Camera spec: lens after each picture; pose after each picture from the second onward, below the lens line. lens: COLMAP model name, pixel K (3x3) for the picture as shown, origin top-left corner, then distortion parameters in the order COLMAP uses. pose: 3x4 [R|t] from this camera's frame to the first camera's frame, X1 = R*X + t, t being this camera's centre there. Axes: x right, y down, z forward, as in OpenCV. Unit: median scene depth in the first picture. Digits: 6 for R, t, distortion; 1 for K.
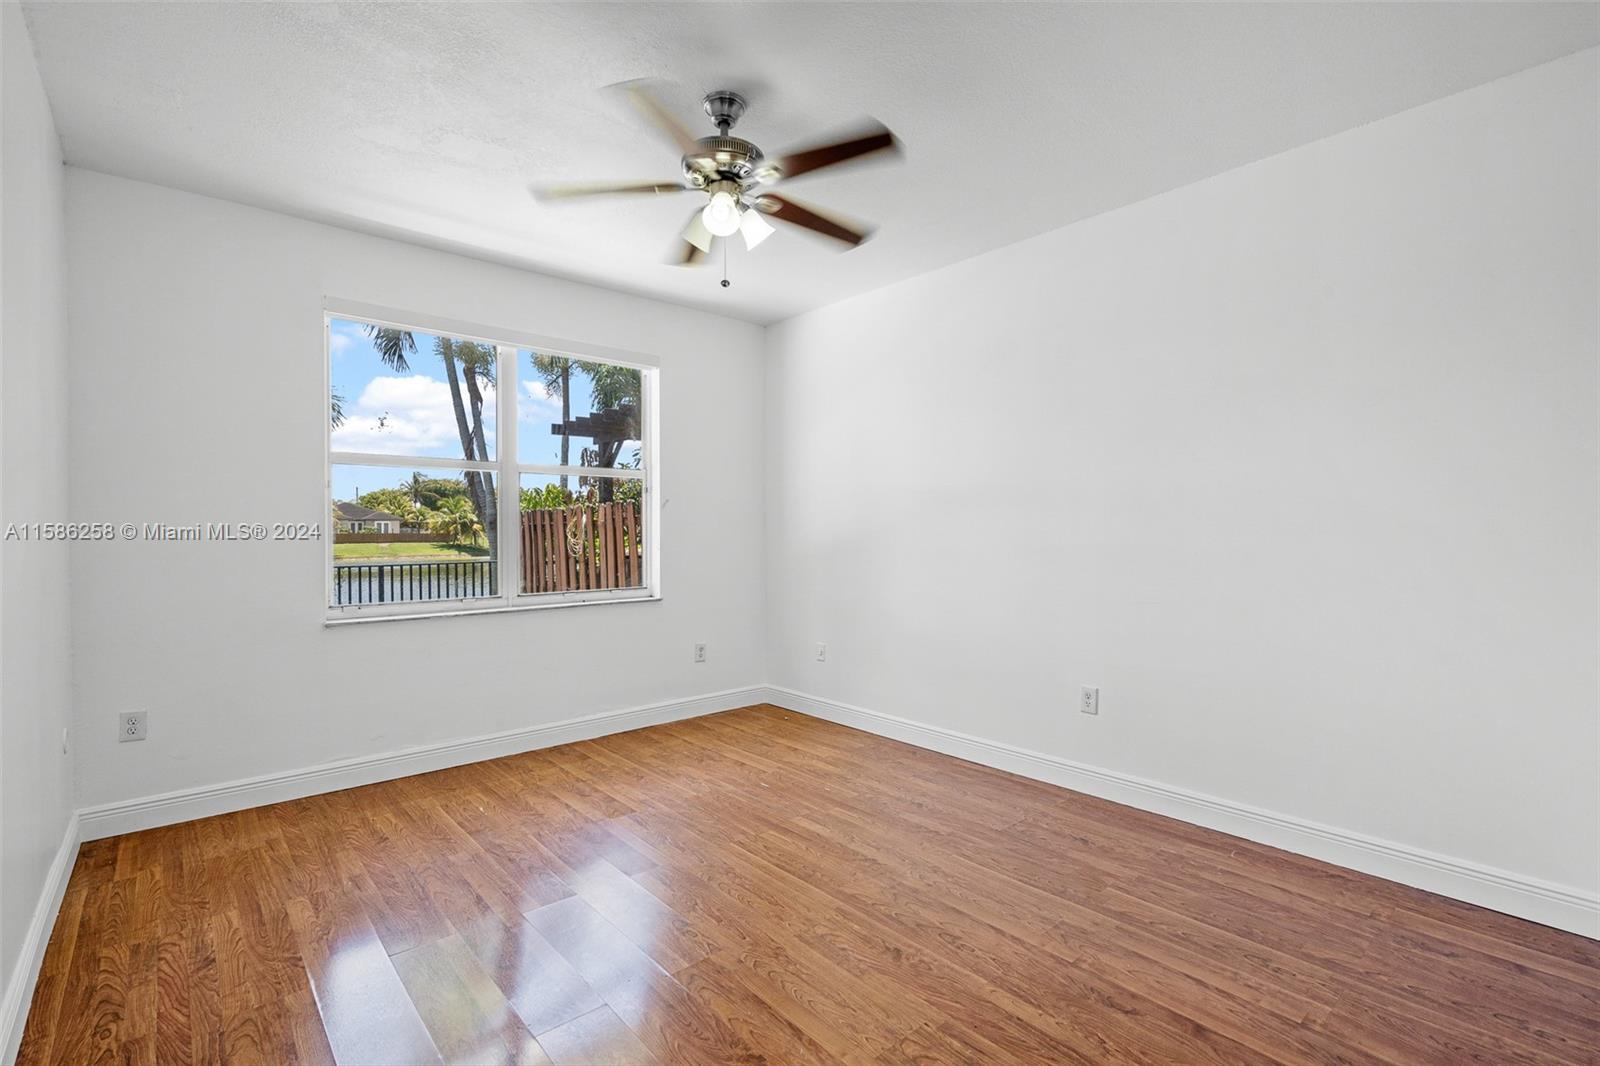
lens RADIAL K [[723.7, 0, 806.3], [0, 723.7, 540.0], [0, 0, 1]] dist [-0.005160, 0.001256]
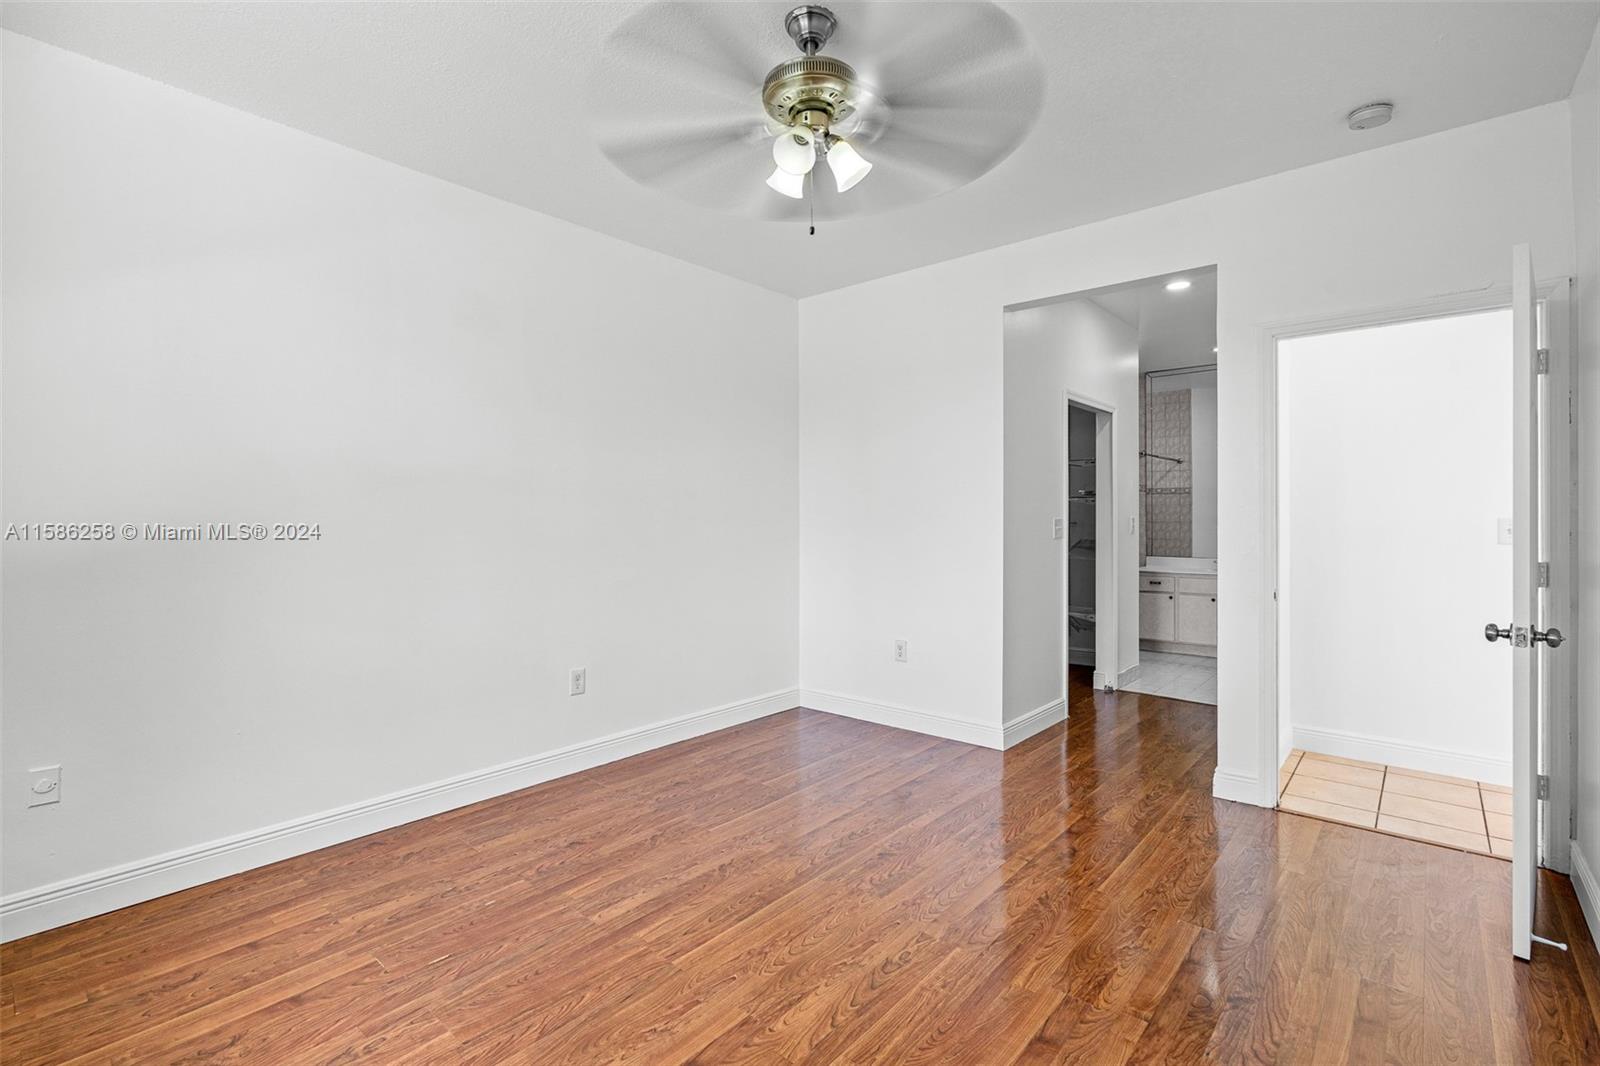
lens RADIAL K [[723.7, 0, 806.2], [0, 723.7, 520.4], [0, 0, 1]] dist [-0.005160, 0.001256]
pose [[-0.136023, 0.006120, 0.990687, -0.780051], [0.018462, 0.999823, -0.003641, 0.001226], [-0.990534, 0.017794, -0.136112, 0.927243]]
